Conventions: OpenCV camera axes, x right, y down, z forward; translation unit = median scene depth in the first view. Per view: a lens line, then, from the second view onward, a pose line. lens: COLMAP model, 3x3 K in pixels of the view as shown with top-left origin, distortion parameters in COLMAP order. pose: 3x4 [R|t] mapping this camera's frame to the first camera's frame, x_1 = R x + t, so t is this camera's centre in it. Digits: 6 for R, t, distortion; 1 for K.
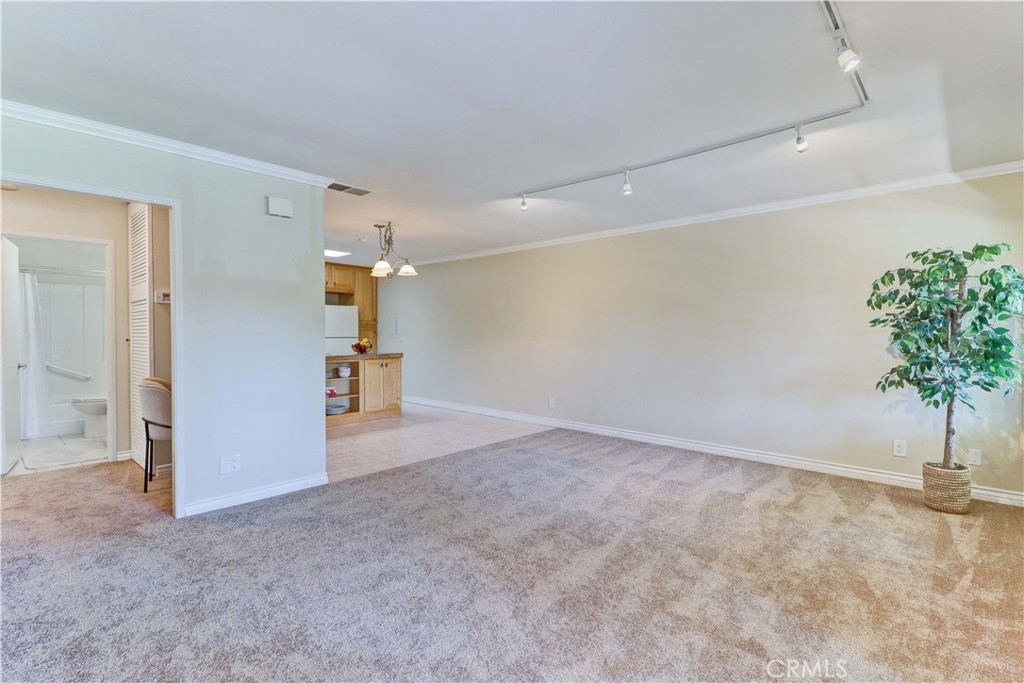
lens RADIAL K [[479.3, 0, 509.5], [0, 479.3, 335.9], [0, 0, 1]] dist [0.017065, -0.009350]
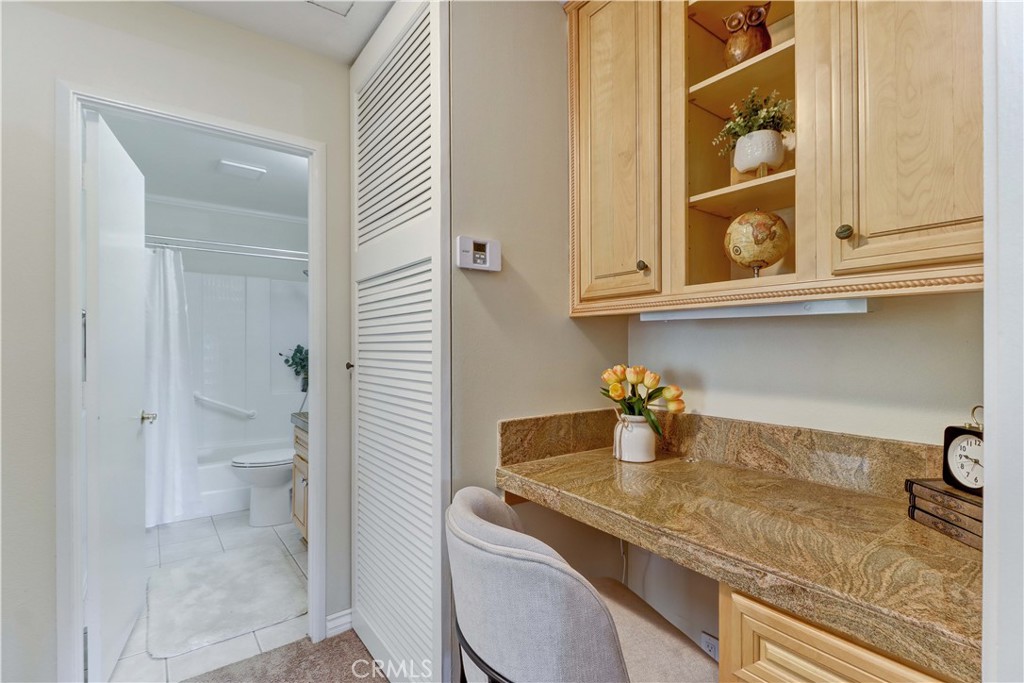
lens RADIAL K [[479.3, 0, 519.5], [0, 479.3, 340.9], [0, 0, 1]] dist [0.017065, -0.009350]
pose [[0.984184, -0.002948, -0.177125, -0.554239], [0.000718, 0.999920, -0.012653, -0.008768], [0.177149, 0.012326, 0.984107, 0.585719]]
